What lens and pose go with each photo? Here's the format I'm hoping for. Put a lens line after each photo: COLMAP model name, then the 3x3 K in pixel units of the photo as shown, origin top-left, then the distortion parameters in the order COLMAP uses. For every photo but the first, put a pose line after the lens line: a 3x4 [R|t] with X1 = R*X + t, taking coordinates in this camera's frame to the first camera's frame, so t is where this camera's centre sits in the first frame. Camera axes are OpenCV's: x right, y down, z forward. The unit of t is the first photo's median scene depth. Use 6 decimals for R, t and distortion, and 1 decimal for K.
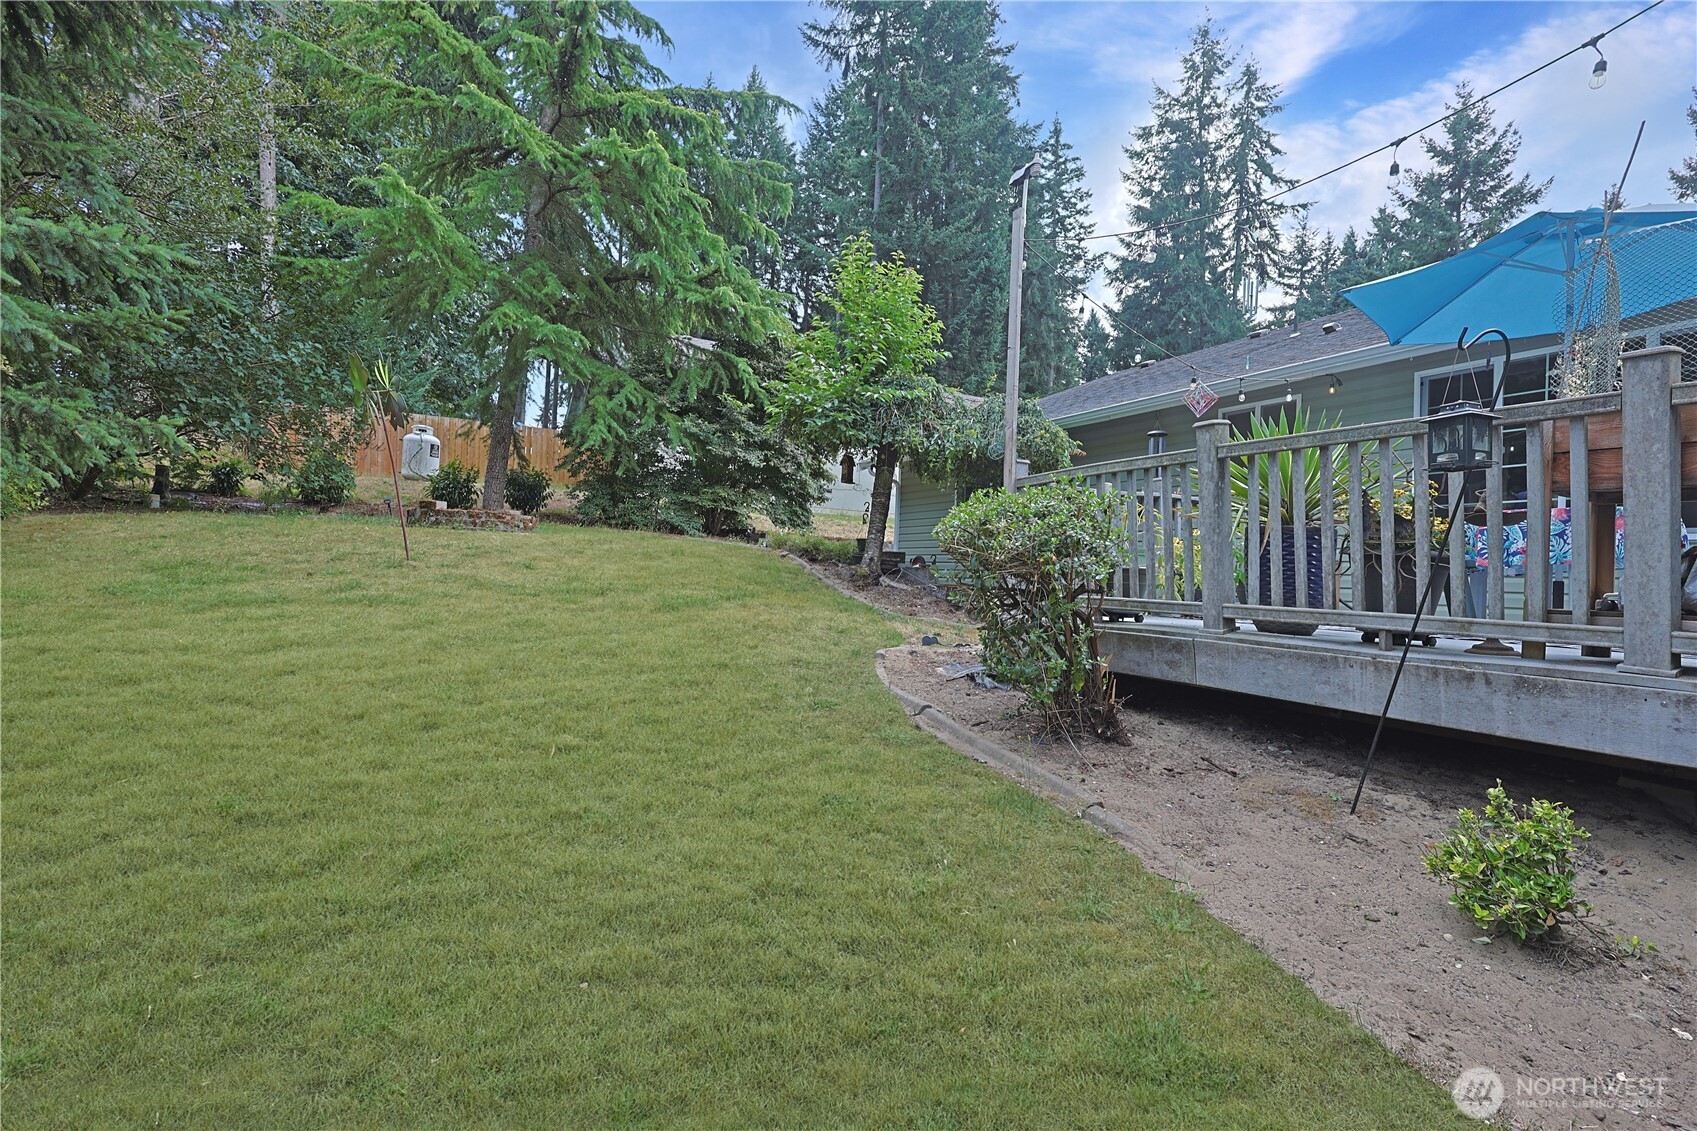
lens RADIAL K [[784.4, 0, 850.0], [0, 784.4, 560.5], [0, 0, 1]] dist [0.000027, 0.001970]
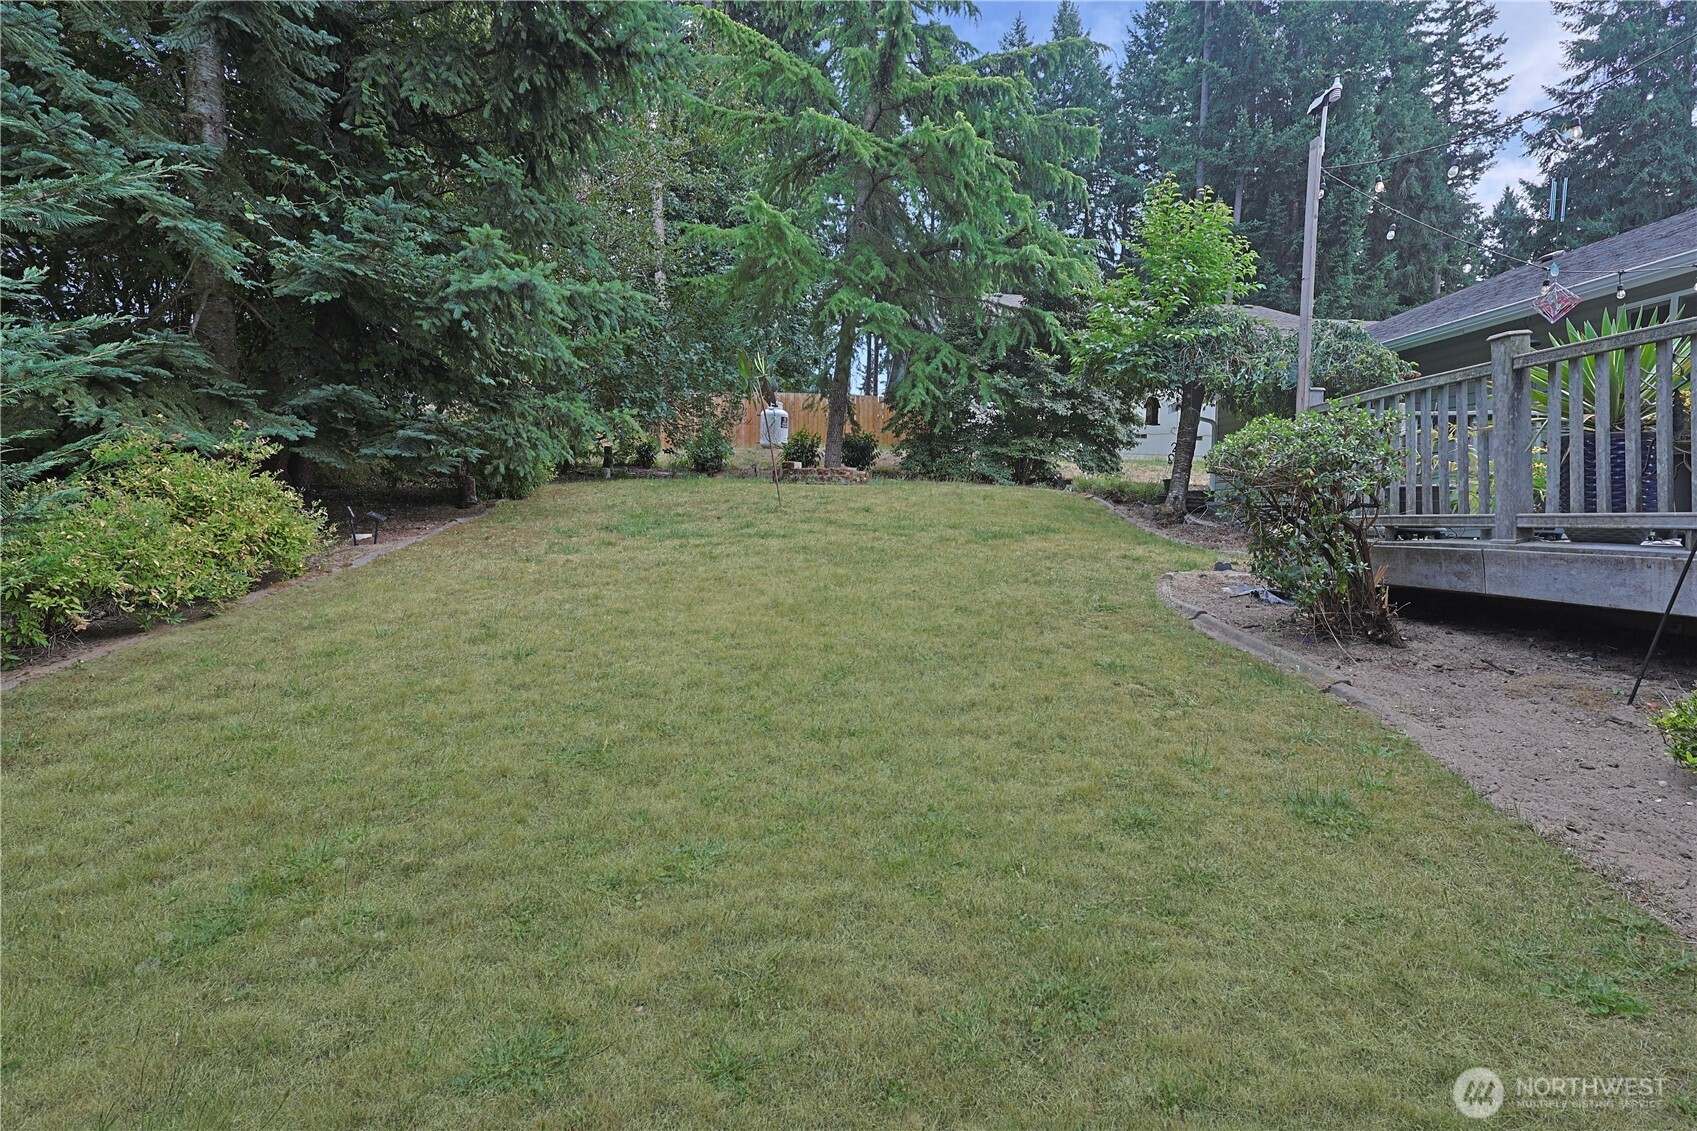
lens RADIAL K [[784.4, 0, 843.7], [0, 784.4, 566.3], [0, 0, 1]] dist [0.000027, 0.001970]
pose [[0.920091, 0.003197, -0.391693, 0.025137], [0.021069, 0.998115, 0.057638, 0.016275], [0.391139, -0.061285, 0.918289, -0.099656]]
